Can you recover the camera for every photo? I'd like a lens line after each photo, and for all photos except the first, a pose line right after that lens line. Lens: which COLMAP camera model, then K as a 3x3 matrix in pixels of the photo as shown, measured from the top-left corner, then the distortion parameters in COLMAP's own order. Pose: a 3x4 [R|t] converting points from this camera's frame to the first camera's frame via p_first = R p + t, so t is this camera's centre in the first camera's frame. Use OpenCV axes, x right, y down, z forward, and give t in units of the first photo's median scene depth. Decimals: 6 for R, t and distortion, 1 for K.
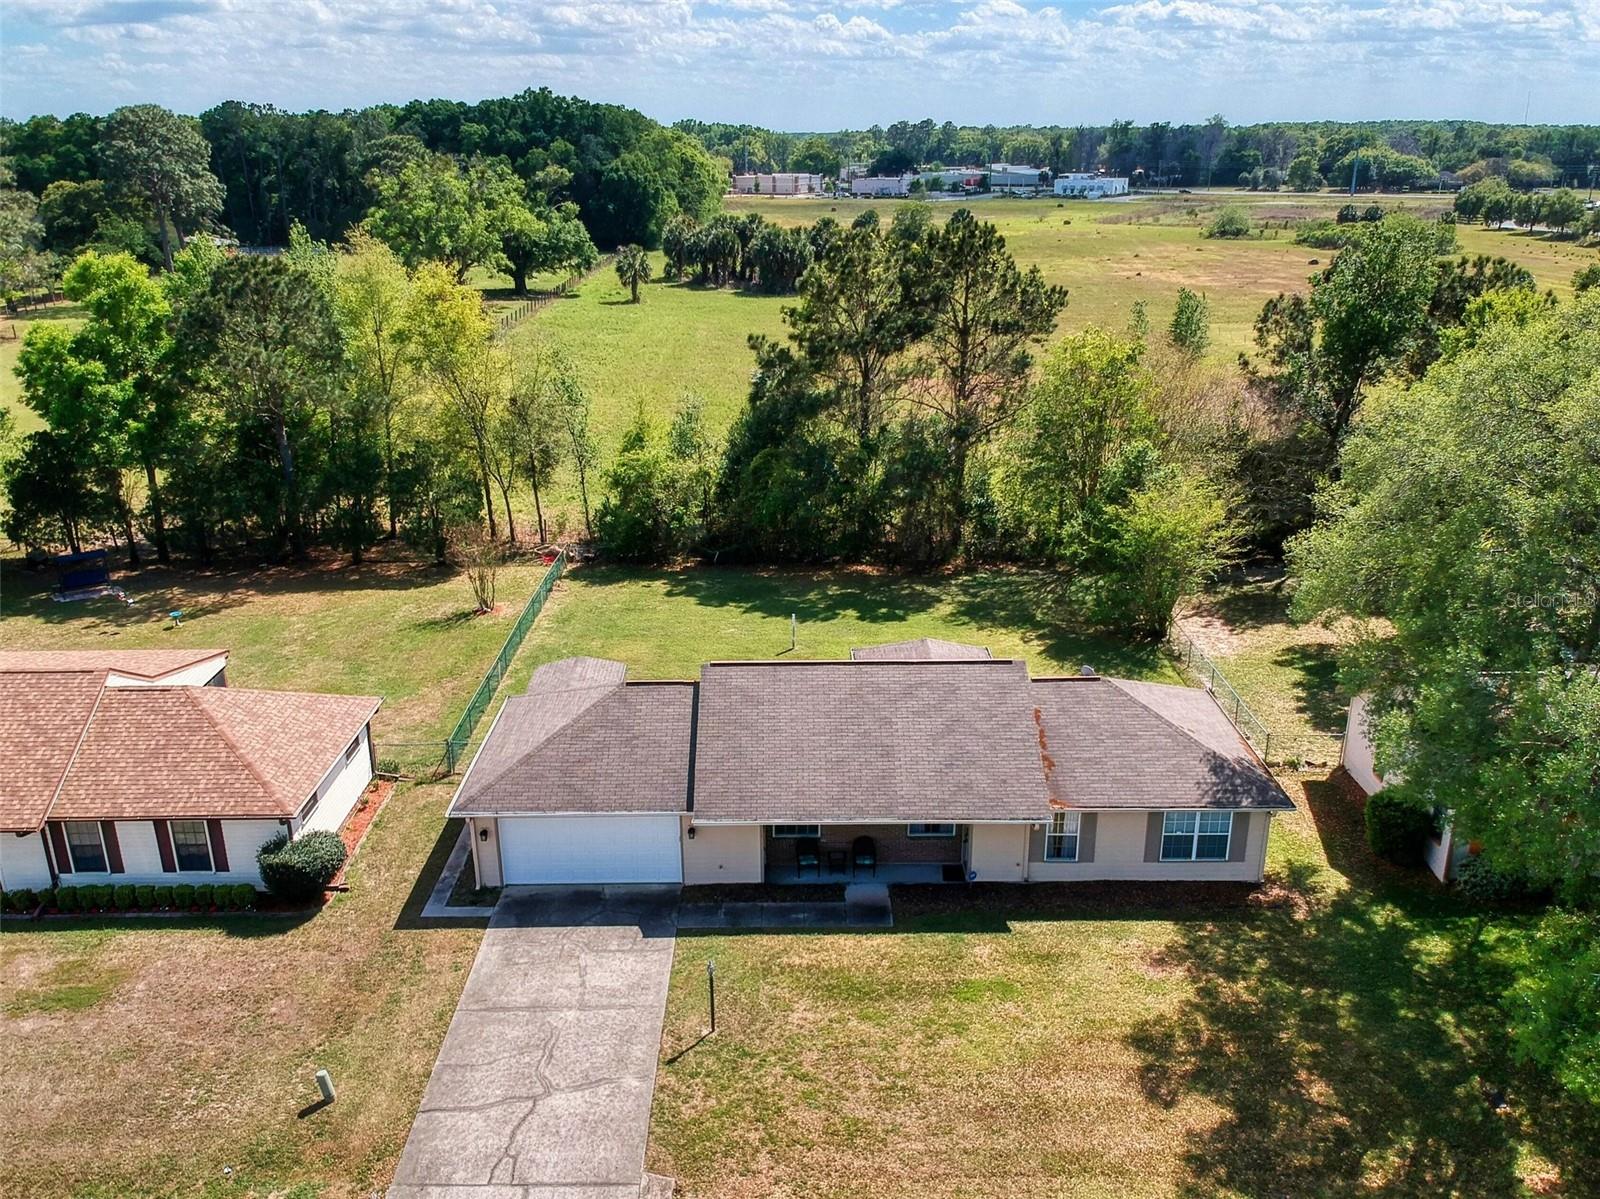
lens RADIAL K [[1353.1, 0, 772.9], [0, 1353.1, 732.0], [0, 0, 1]] dist [0.072351, -0.121314]
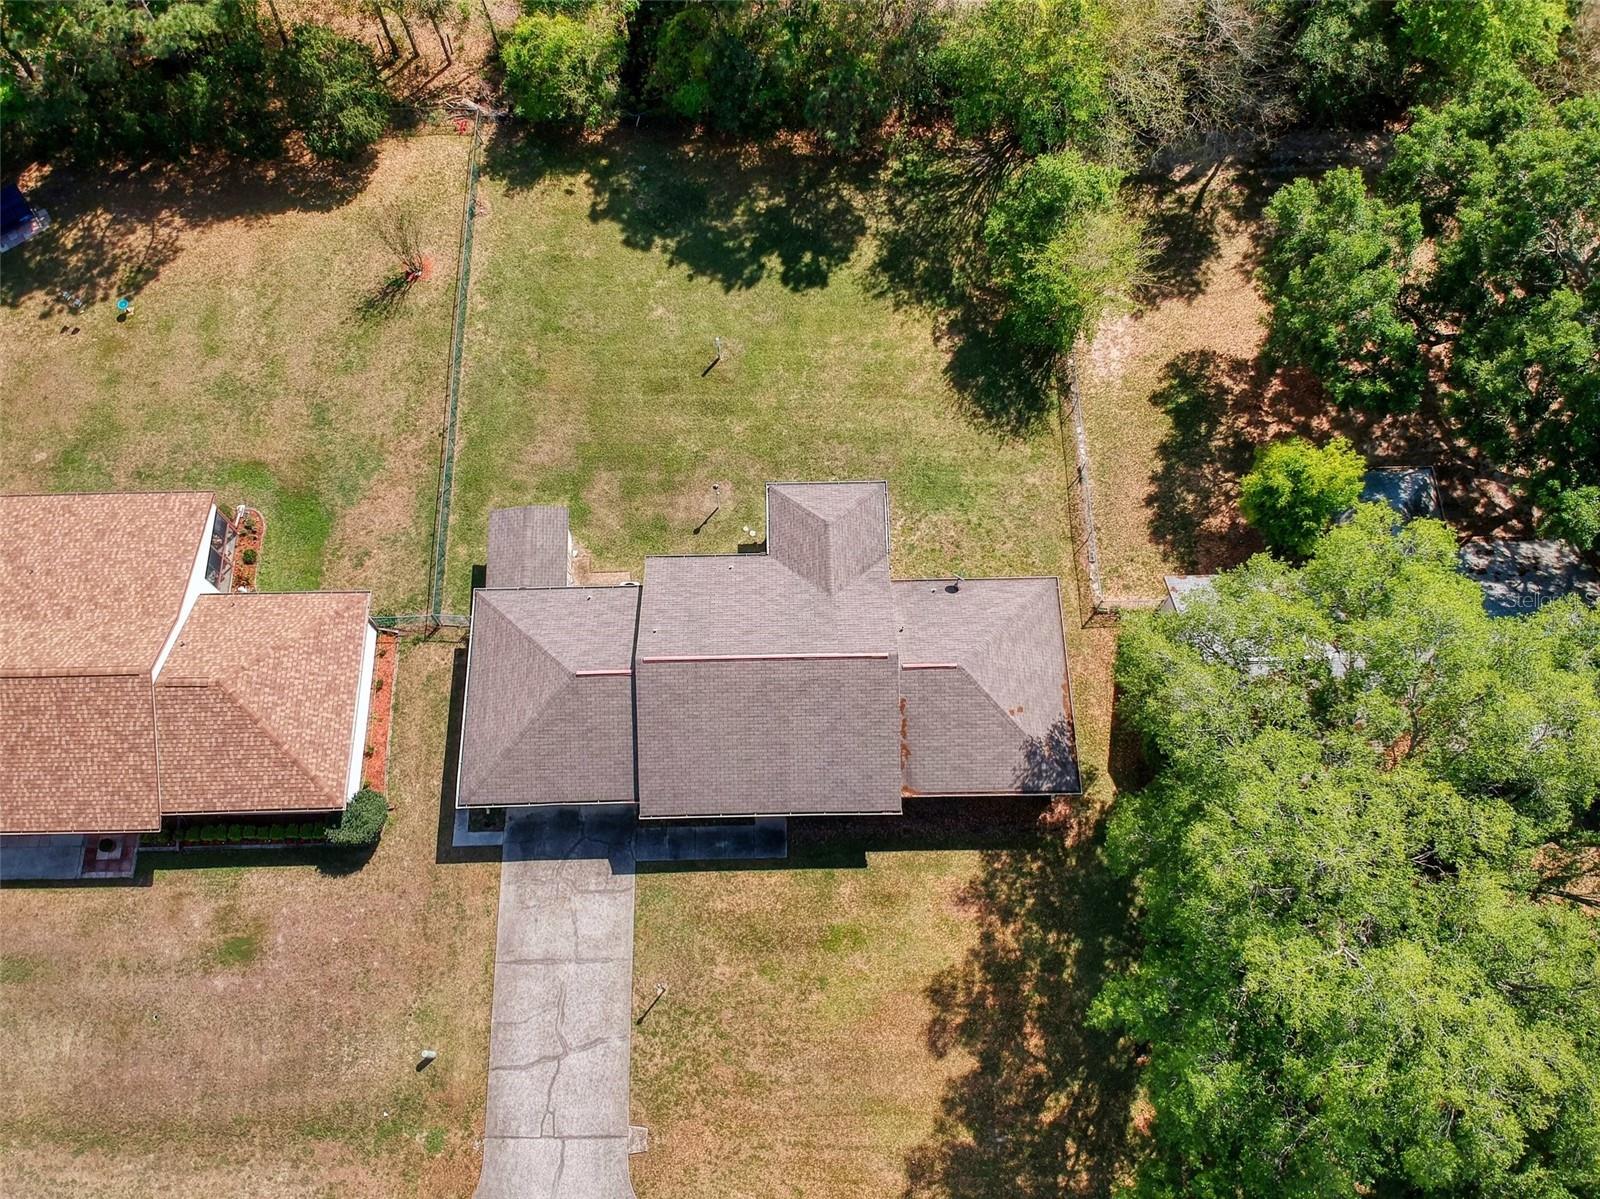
lens RADIAL K [[1204.8, 0, 776.1], [0, 1204.8, 607.8], [0, 0, 1]] dist [0.078823, -0.156995]
pose [[0.999595, -0.025404, 0.012822, 0.064315], [0.008739, 0.702852, 0.711283, -0.899973], [-0.027081, -0.710883, 0.702789, 0.273667]]
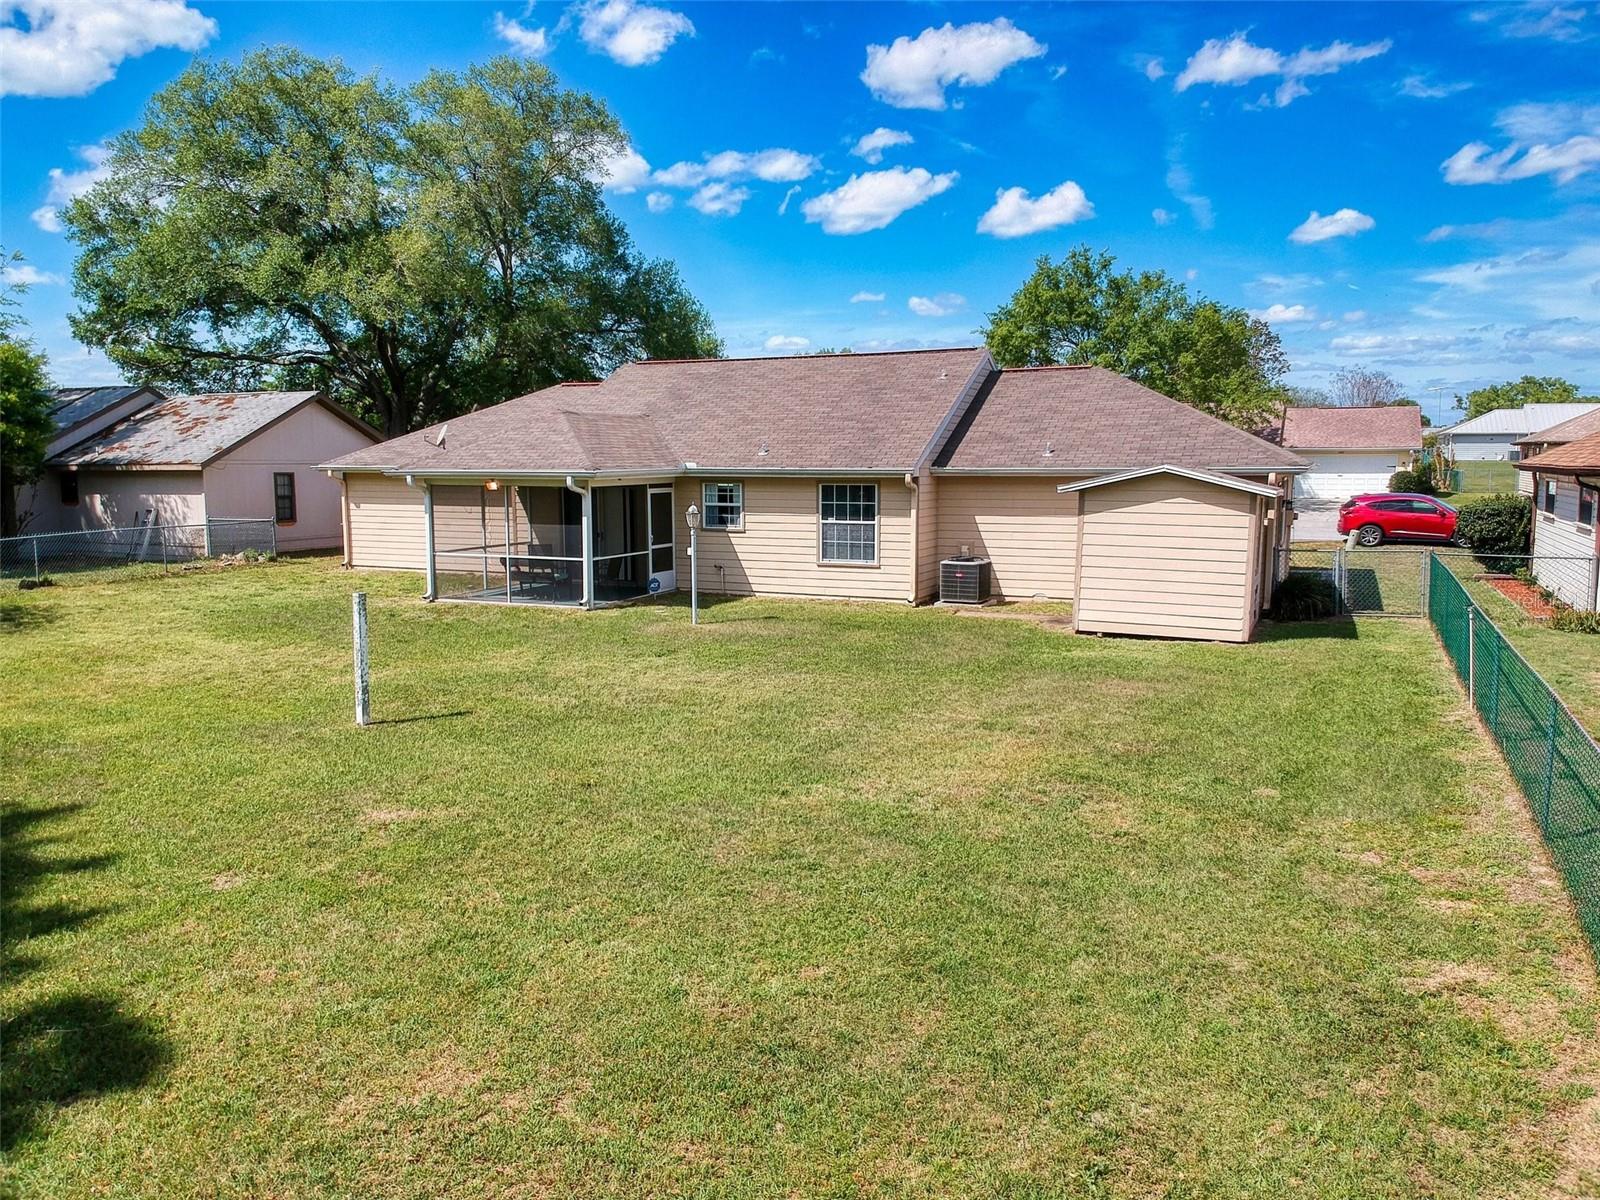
lens RADIAL K [[1204.8, 0, 776.1], [0, 1204.8, 608.3], [0, 0, 1]] dist [0.078823, -0.156995]
pose [[-0.905333, -0.038544, 0.422951, -0.241413], [0.183338, 0.862833, 0.471070, -0.272441], [-0.383093, 0.504018, -0.774084, 1.709888]]
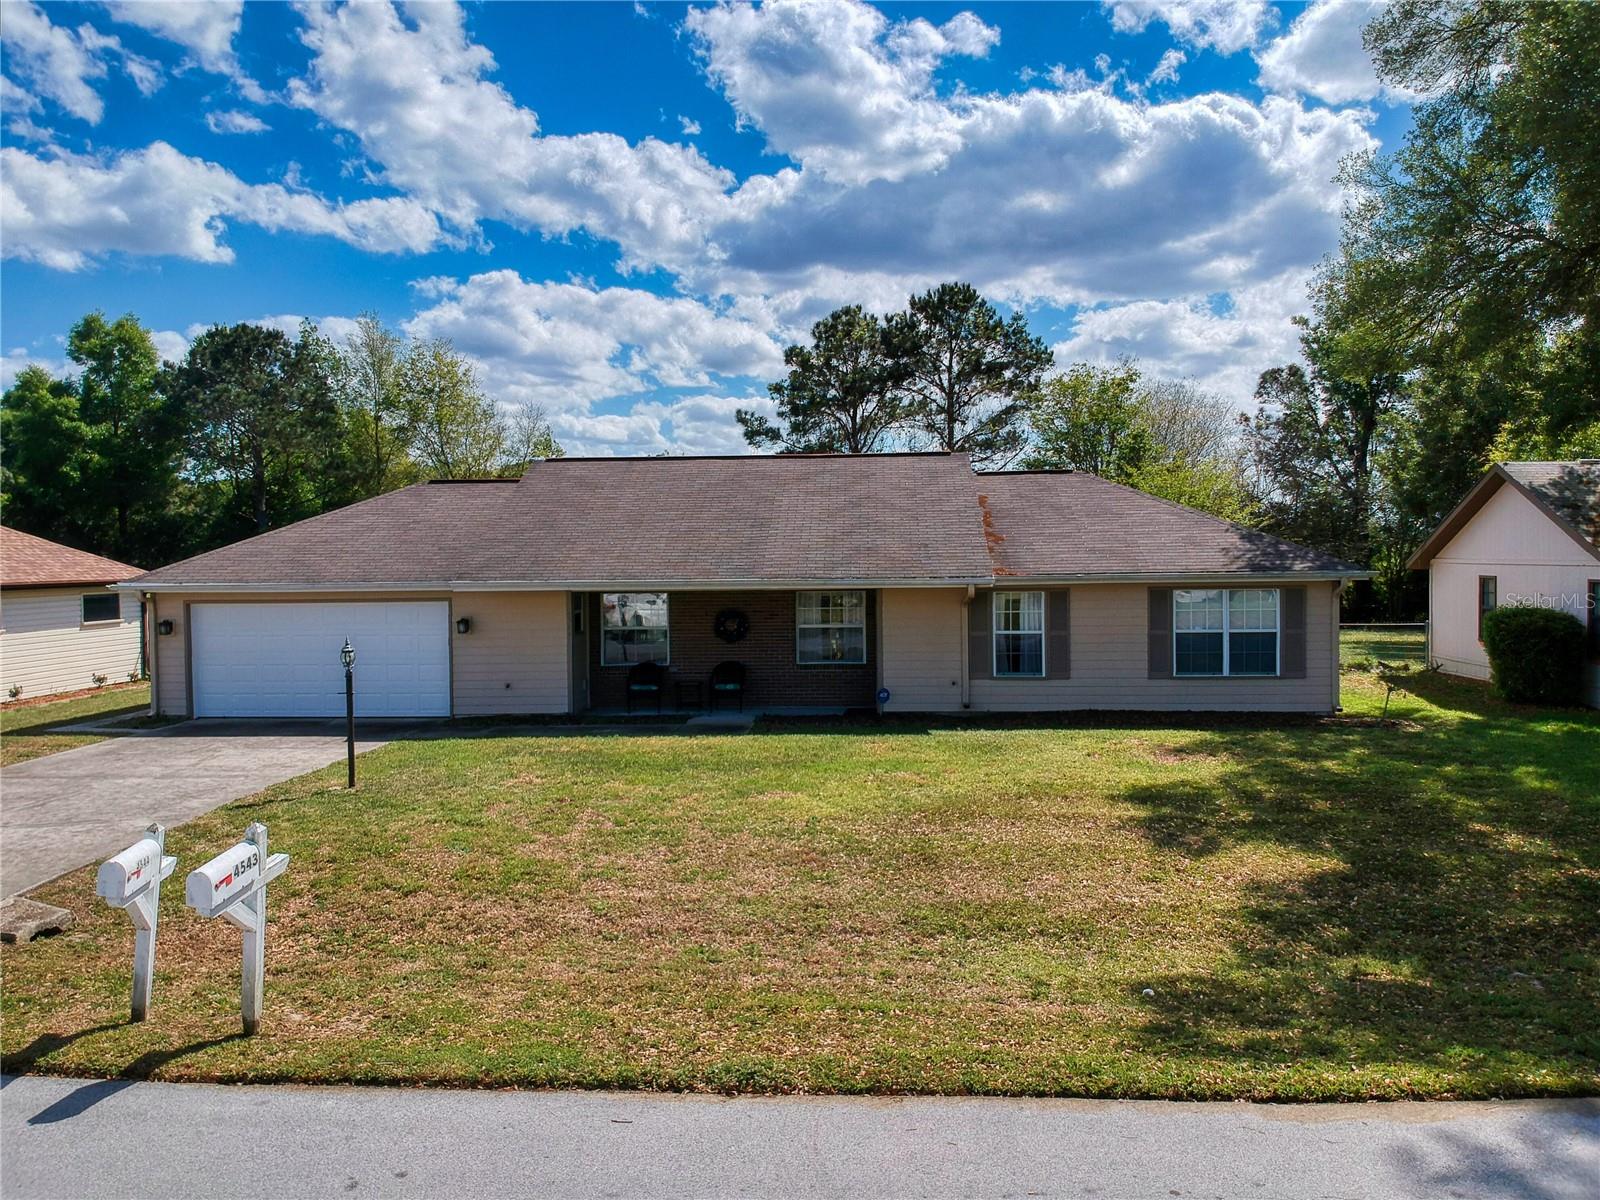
lens RADIAL K [[1172.5, 0, 800.0], [0, 1172.5, 600.0], [0, 0, 1]] dist [0.079481, -0.136316]
pose [[0.998657, 0.004488, -0.051618, 0.133914], [-0.022965, 0.931379, -0.363326, 0.265924], [0.046445, 0.364023, 0.930231, 0.449162]]
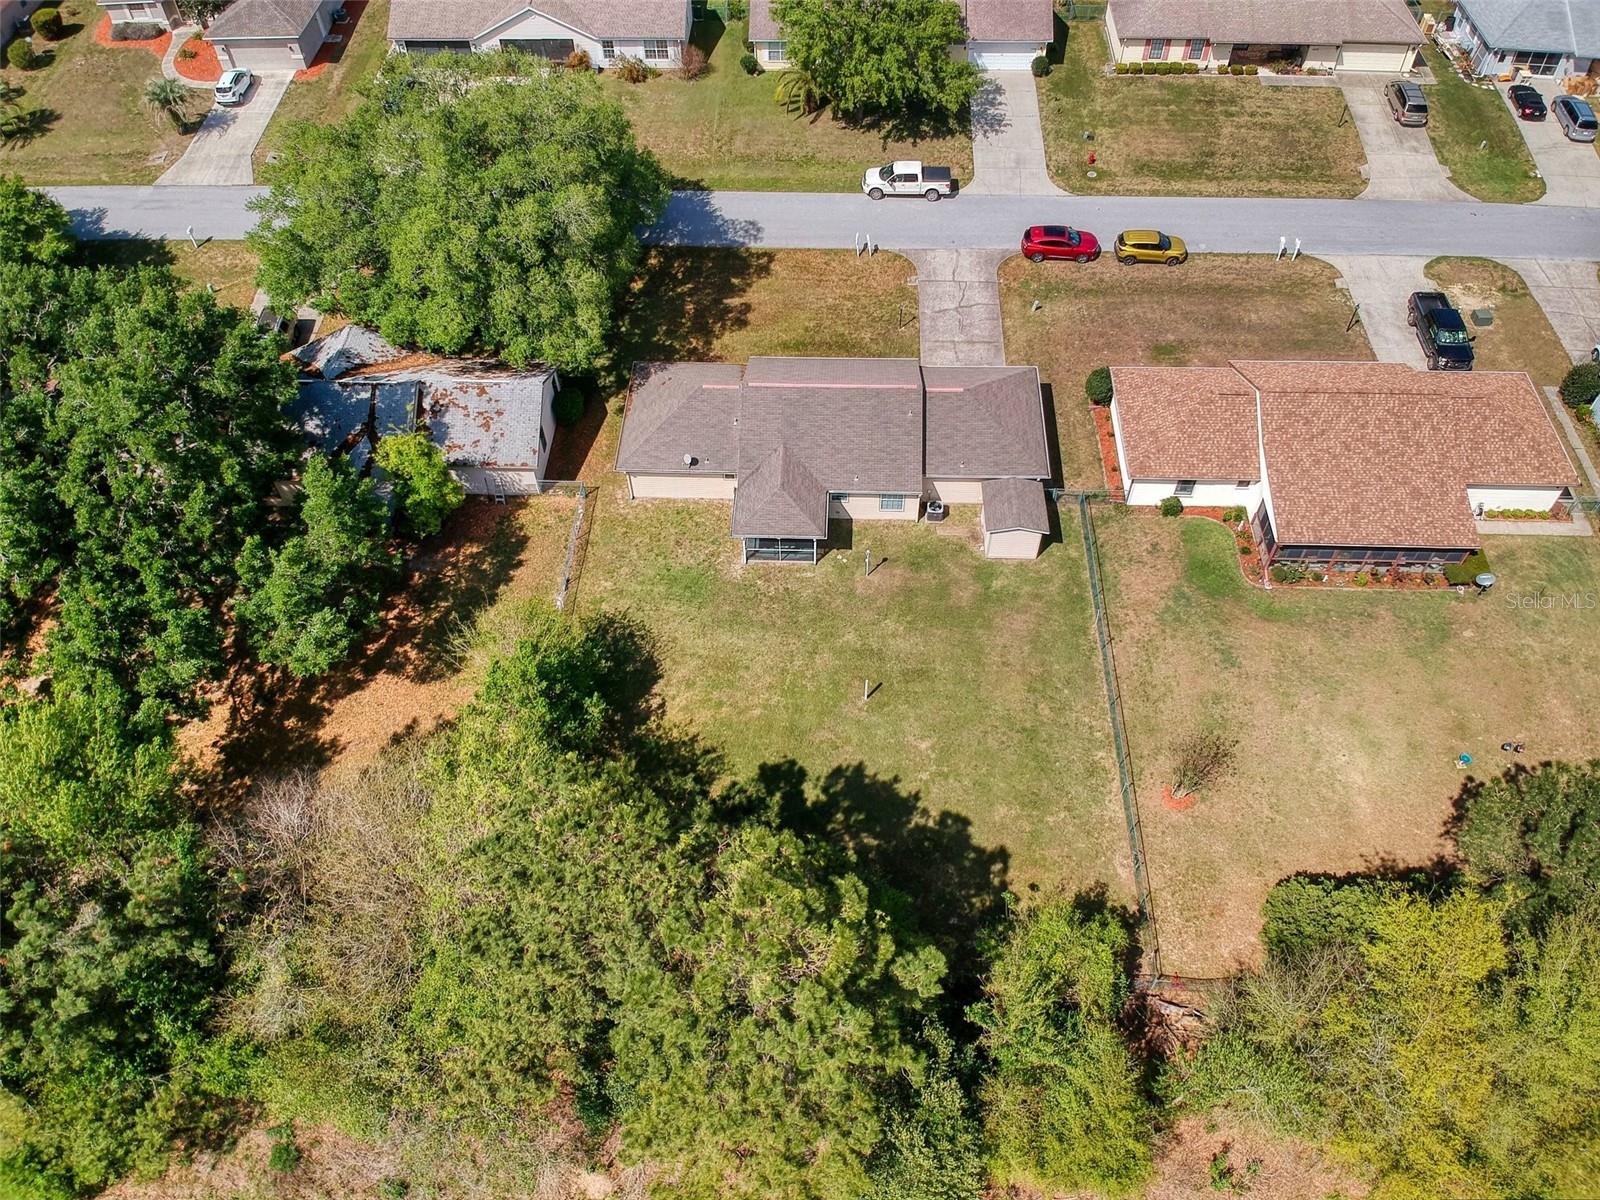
lens RADIAL K [[1172.5, 0, 800.0], [0, 1172.5, 600.0], [0, 0, 1]] dist [0.079481, -0.136316]
pose [[-0.999497, -0.007163, 0.030908, 0.063709], [0.028077, 0.254001, 0.966796, -1.560095], [-0.014776, 0.967177, -0.253673, 1.748557]]
